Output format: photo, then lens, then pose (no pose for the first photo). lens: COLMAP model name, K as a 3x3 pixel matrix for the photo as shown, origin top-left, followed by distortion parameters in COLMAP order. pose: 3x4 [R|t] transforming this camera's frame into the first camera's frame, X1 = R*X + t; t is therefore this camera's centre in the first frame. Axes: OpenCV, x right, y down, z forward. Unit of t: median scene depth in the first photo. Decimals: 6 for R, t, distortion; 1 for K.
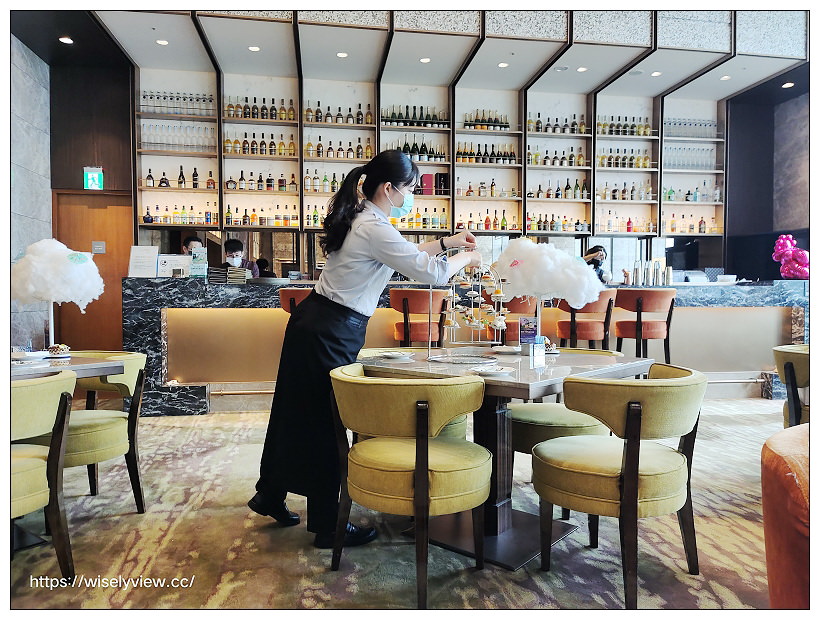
lens RADIAL K [[595.6, 0, 412.2], [0, 595.6, 314.2], [0, 0, 1]] dist [0.057043, -0.087370]
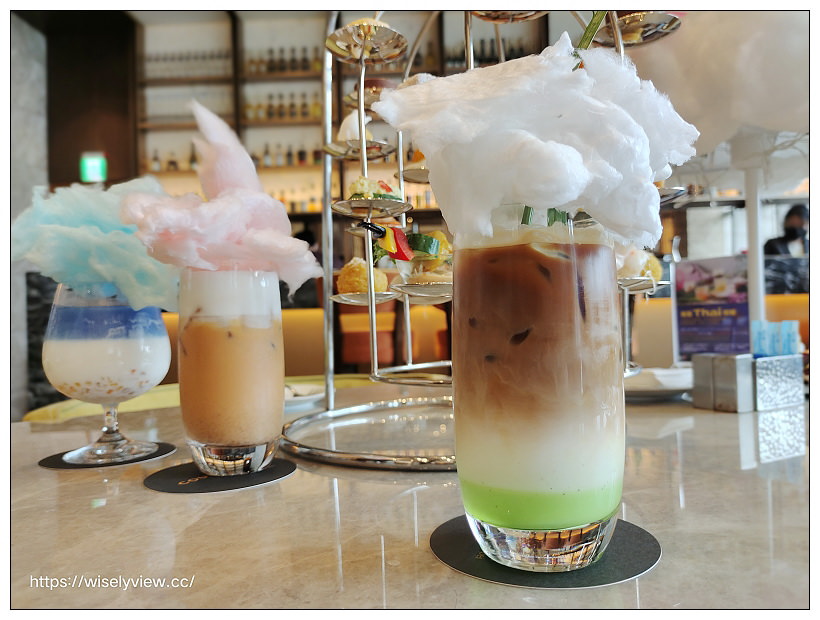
lens RADIAL K [[595.6, 0, 412.2], [0, 595.6, 314.2], [0, 0, 1]] dist [0.057043, -0.087370]
pose [[0.979292, -0.031662, -0.199963, 0.046356], [0.024688, 0.999000, -0.037275, 0.014757], [0.200944, 0.031566, 0.979094, 0.280517]]
